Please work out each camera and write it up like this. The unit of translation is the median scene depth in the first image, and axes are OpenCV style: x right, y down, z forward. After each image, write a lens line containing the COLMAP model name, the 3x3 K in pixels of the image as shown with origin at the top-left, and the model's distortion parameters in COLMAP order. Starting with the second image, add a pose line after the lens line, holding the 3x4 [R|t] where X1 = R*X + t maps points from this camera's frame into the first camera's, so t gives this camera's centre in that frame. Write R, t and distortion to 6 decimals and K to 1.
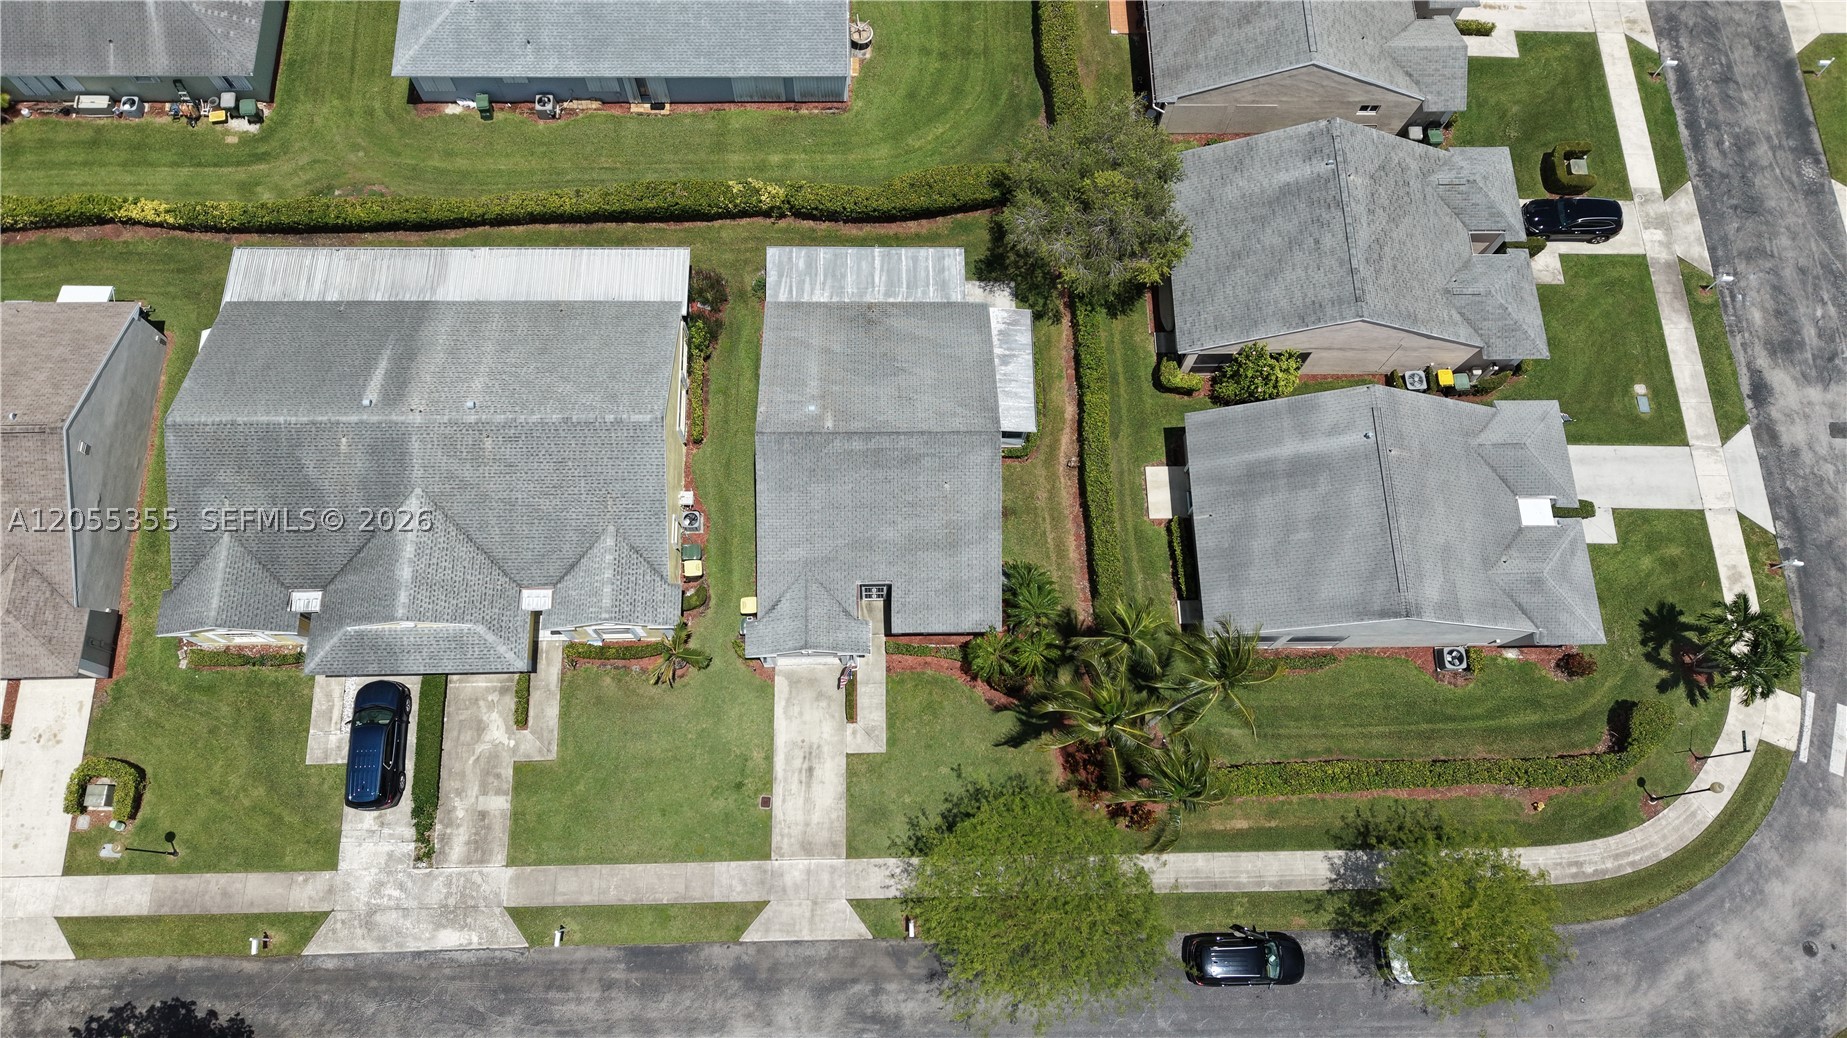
lens RADIAL K [[1229.9, 0, 922.0], [0, 1229.9, 515.4], [0, 0, 1]] dist [0.031572, -0.023756]
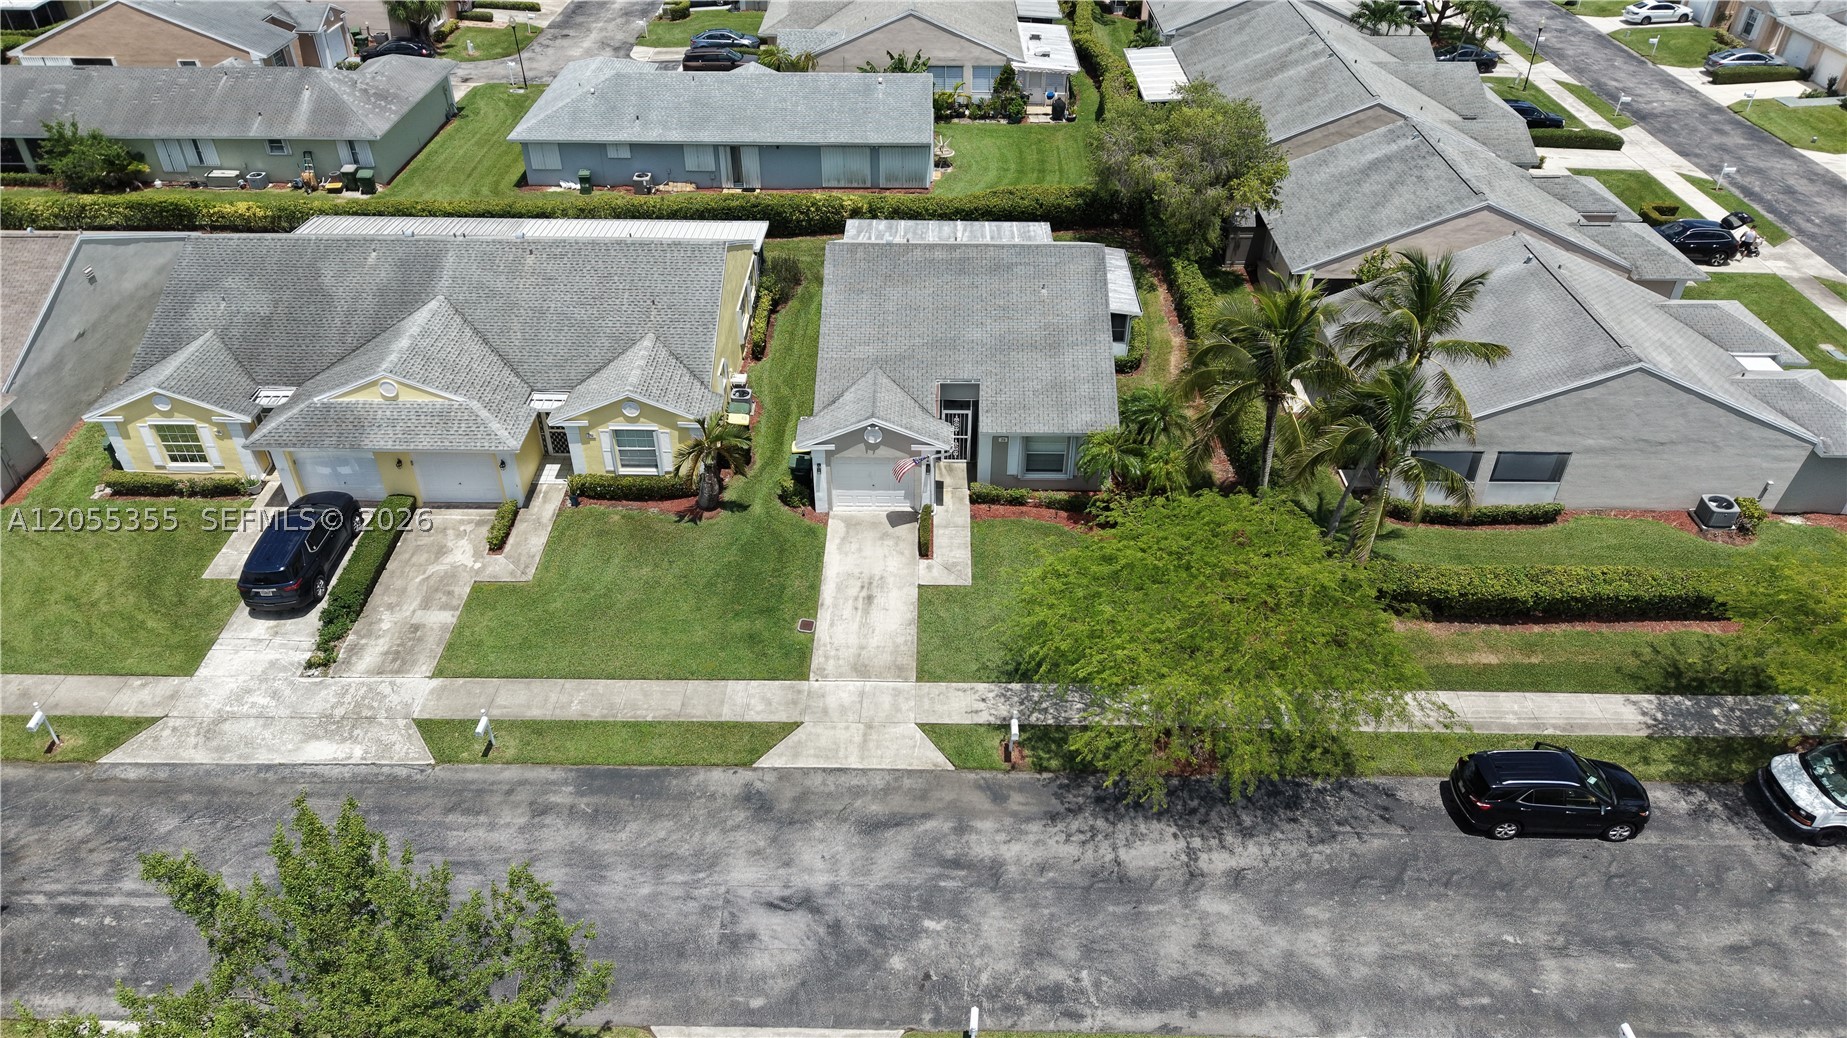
lens RADIAL K [[1229.9, 0, 925.1], [0, 1229.9, 513.7], [0, 0, 1]] dist [0.031572, -0.023756]
pose [[0.999160, -0.004017, -0.040782, -0.028056], [-0.020484, 0.812968, -0.581948, 0.600955], [0.035492, 0.582295, 0.812203, 0.383663]]
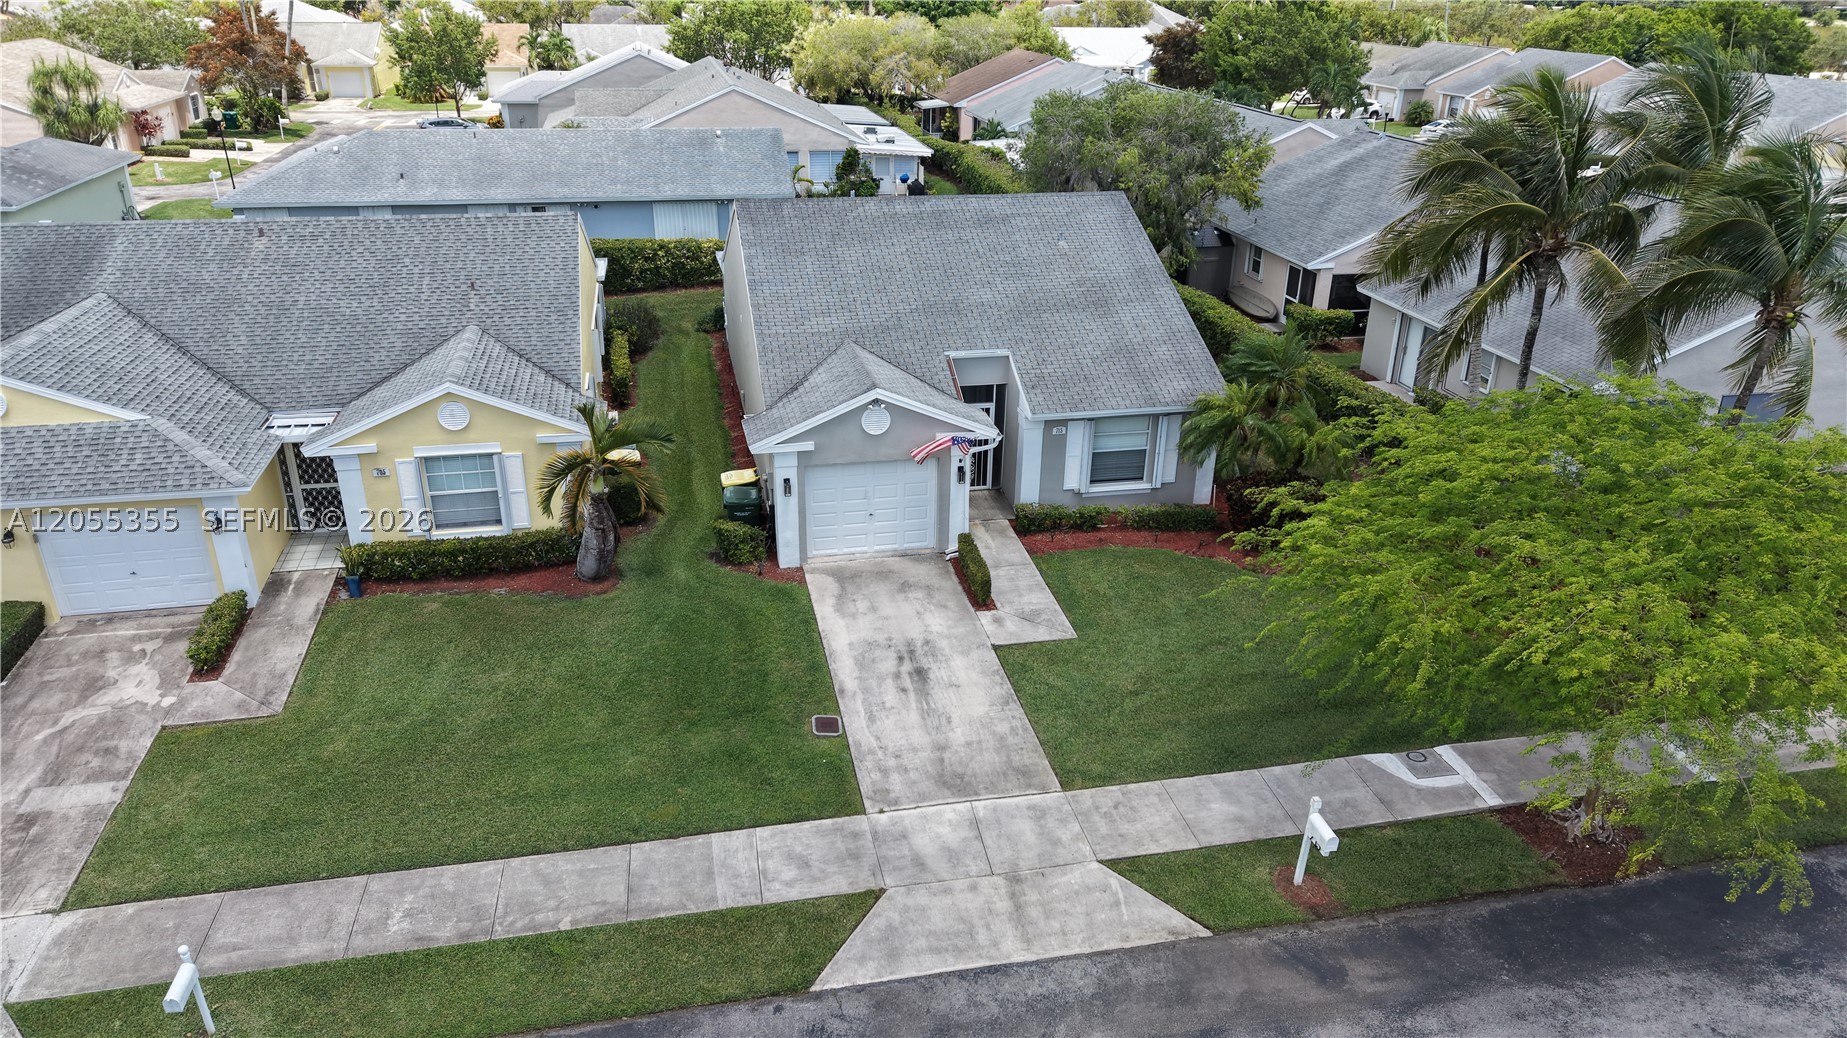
lens RADIAL K [[1229.9, 0, 913.8], [0, 1229.9, 520.0], [0, 0, 1]] dist [0.031572, -0.023756]
pose [[0.983009, -0.091981, 0.158848, -0.157104], [0.178849, 0.674698, -0.716097, 0.479793], [-0.041308, 0.732340, 0.679685, 0.687000]]
